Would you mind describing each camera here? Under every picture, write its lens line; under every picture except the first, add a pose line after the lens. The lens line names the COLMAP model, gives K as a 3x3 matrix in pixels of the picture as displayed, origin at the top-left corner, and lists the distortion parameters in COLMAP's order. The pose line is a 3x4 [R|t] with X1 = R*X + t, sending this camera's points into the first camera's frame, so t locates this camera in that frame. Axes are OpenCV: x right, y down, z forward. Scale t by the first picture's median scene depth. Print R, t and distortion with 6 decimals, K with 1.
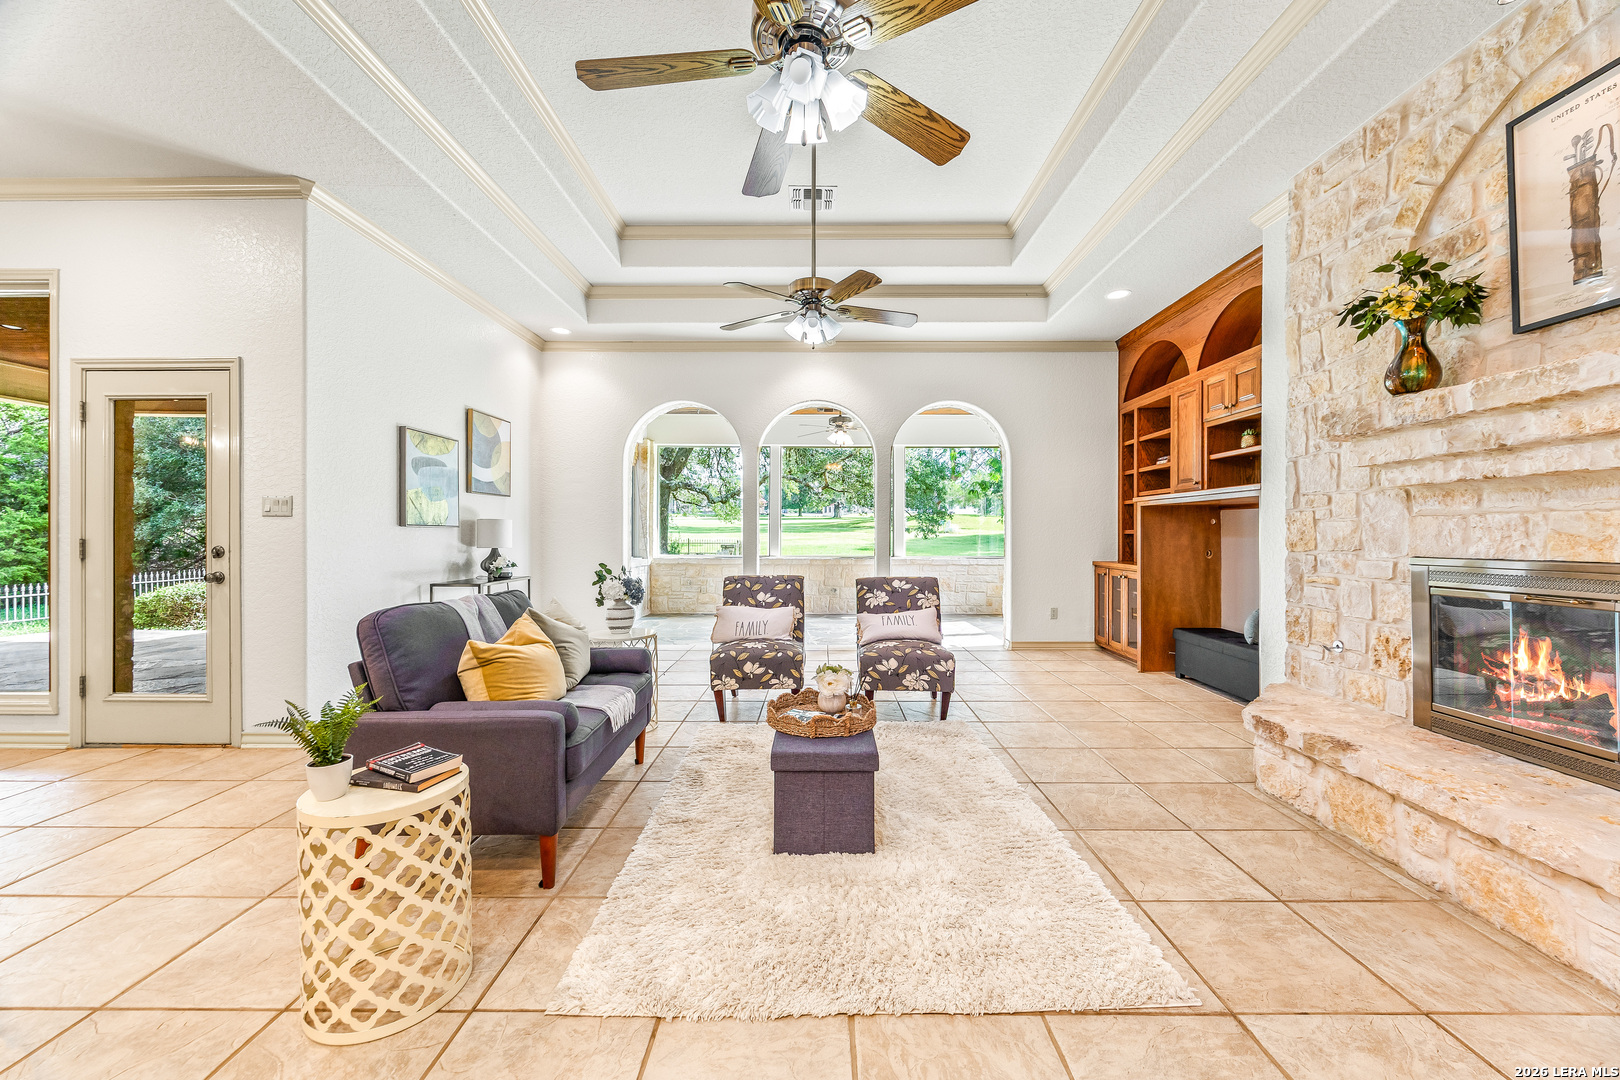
lens RADIAL K [[620.5, 0, 811.9], [0, 620.5, 534.9], [0, 0, 1]] dist [0.000561, 0.000746]
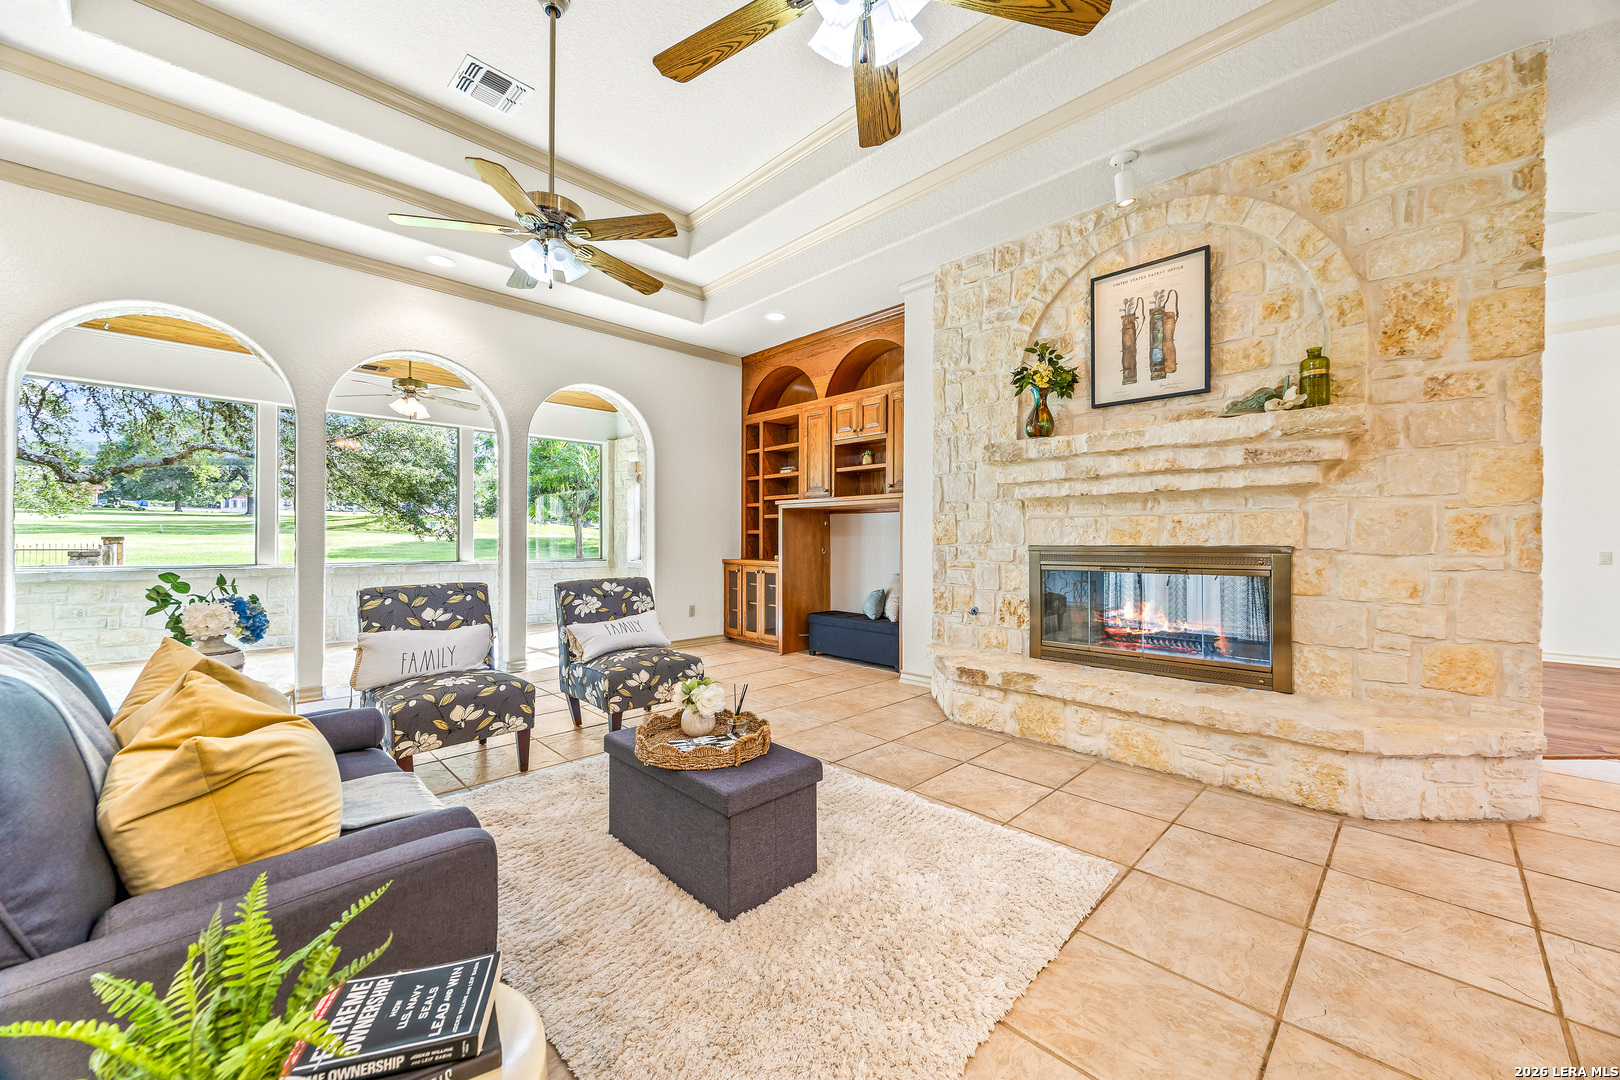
lens RADIAL K [[620.5, 0, 819.2], [0, 620.5, 543.8], [0, 0, 1]] dist [0.000561, 0.000746]
pose [[0.699505, -0.002454, 0.714623, -0.318744], [-0.001979, 0.999984, 0.005370, 0.016265], [-0.714625, -0.005171, 0.699489, 0.213814]]
